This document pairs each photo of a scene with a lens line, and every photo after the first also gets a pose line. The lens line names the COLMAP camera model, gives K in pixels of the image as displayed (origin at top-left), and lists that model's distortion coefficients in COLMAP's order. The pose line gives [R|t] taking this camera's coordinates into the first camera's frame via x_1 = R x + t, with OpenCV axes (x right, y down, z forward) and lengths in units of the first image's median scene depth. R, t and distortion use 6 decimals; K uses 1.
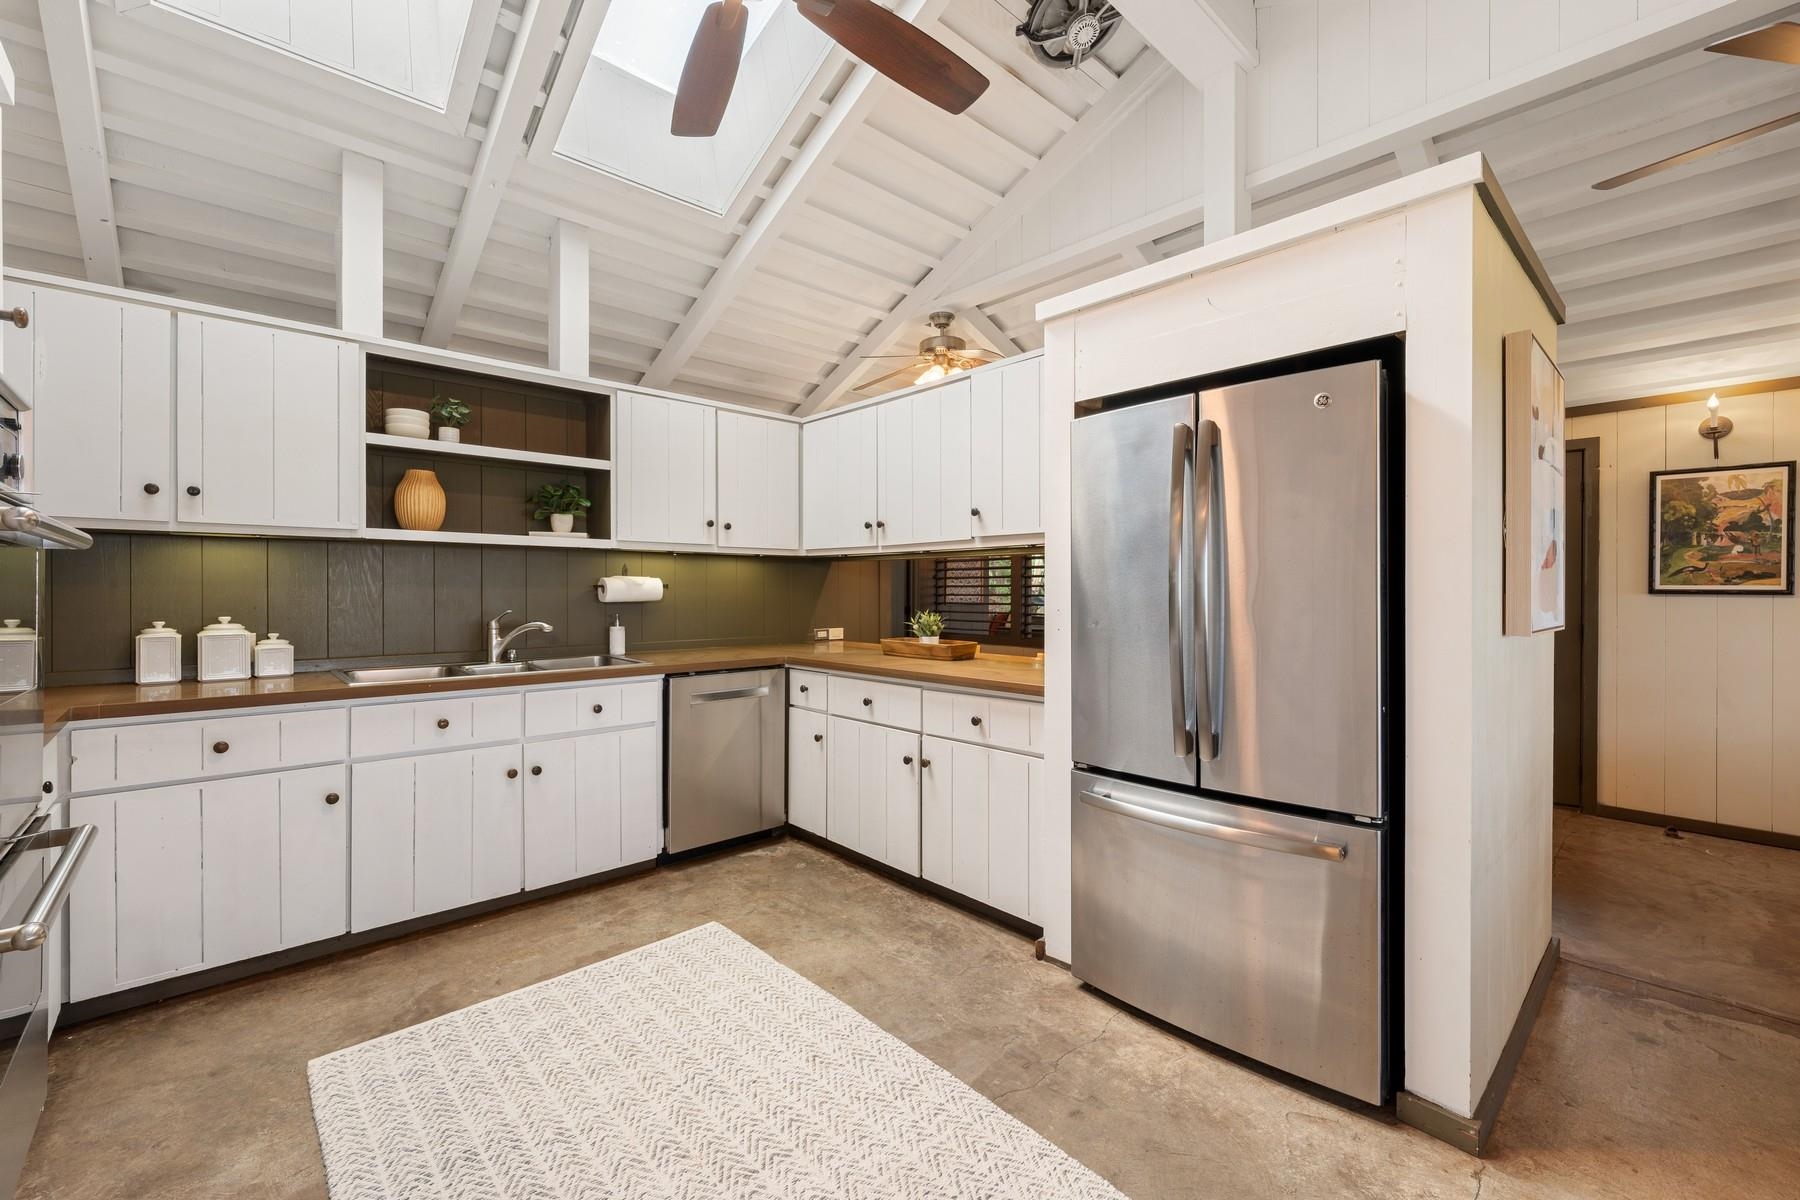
lens RADIAL K [[747.4, 0, 898.7], [0, 747.4, 592.7], [0, 0, 1]] dist [0.001397, 0.000166]
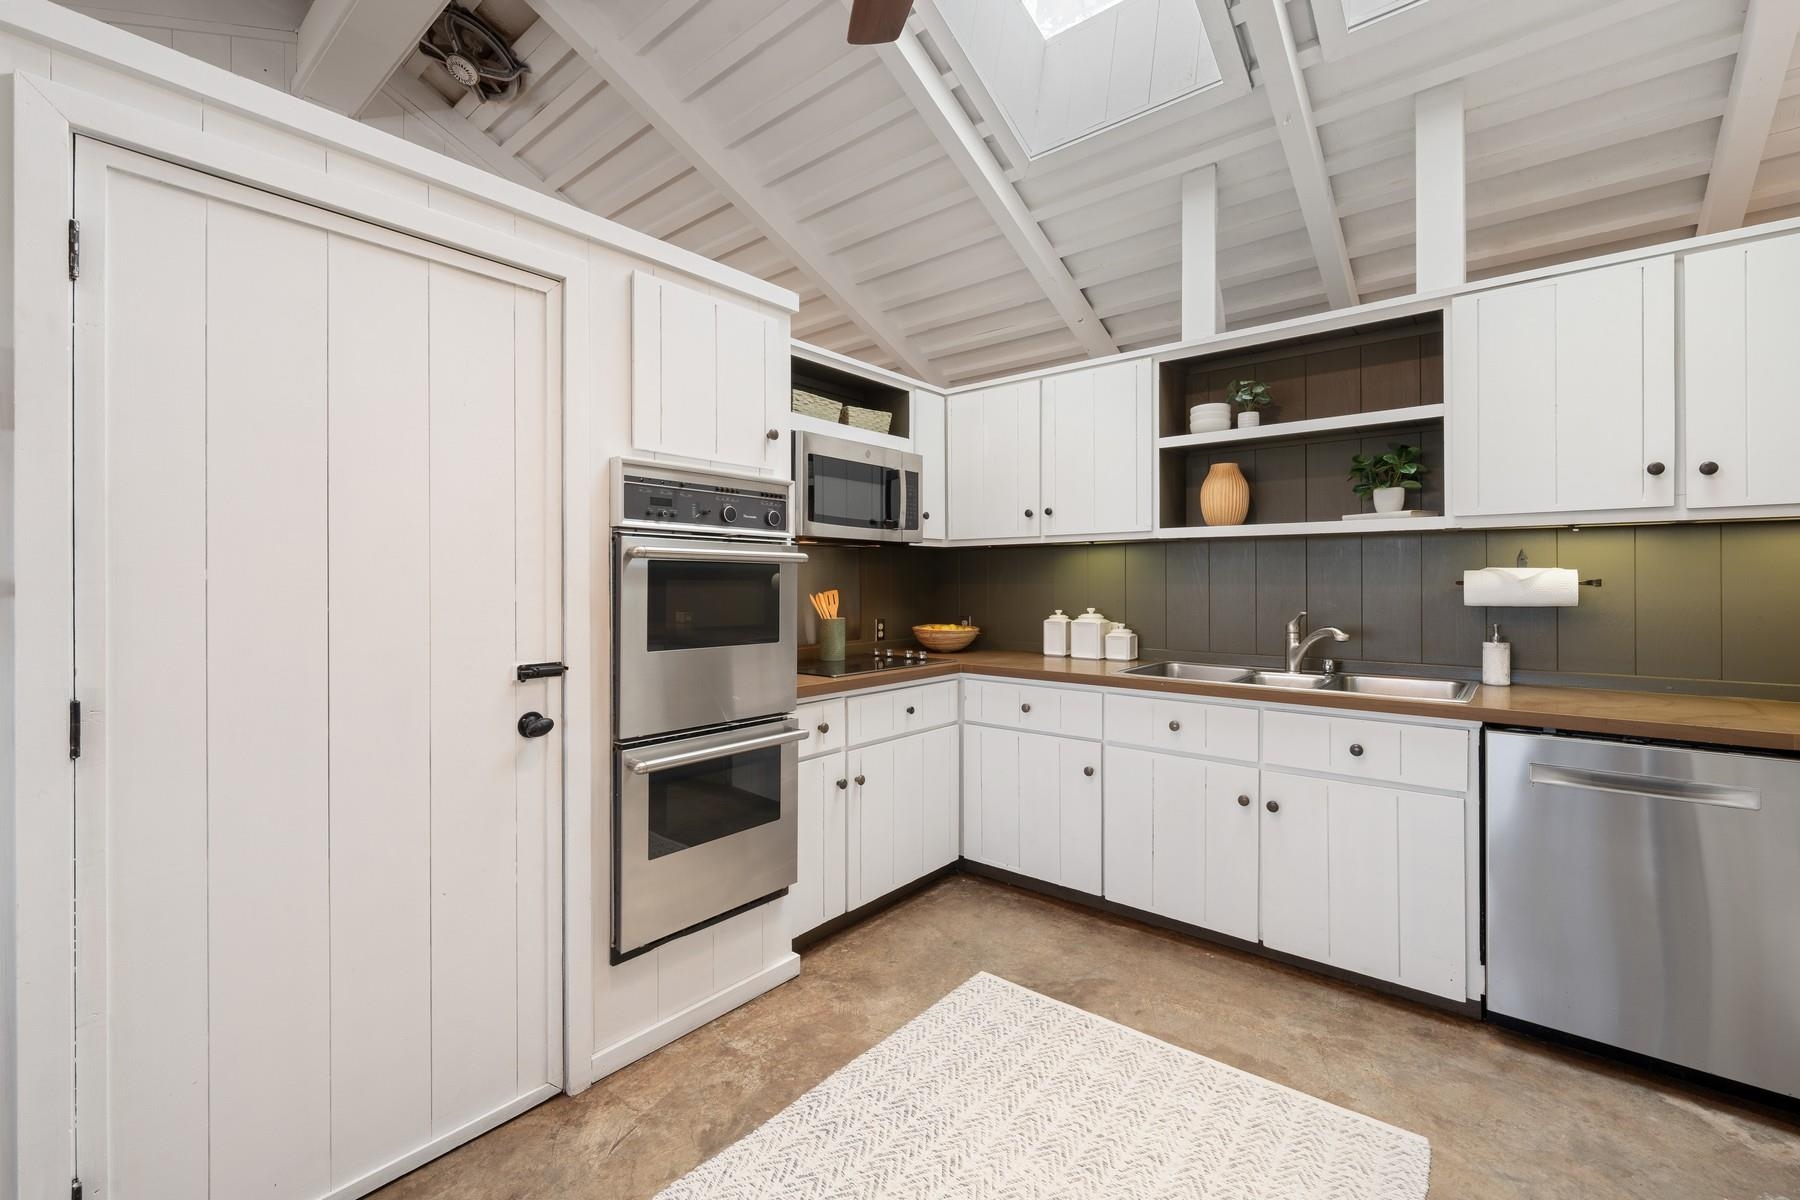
lens RADIAL K [[760.3, 0, 898.7], [0, 760.3, 585.3], [0, 0, 1]] dist [0.000253, -0.000045]
pose [[0.130027, 0.003135, -0.991505, 0.305473], [-0.004198, 0.999988, 0.002611, -0.007525], [0.991502, 0.003823, 0.130039, 0.496044]]
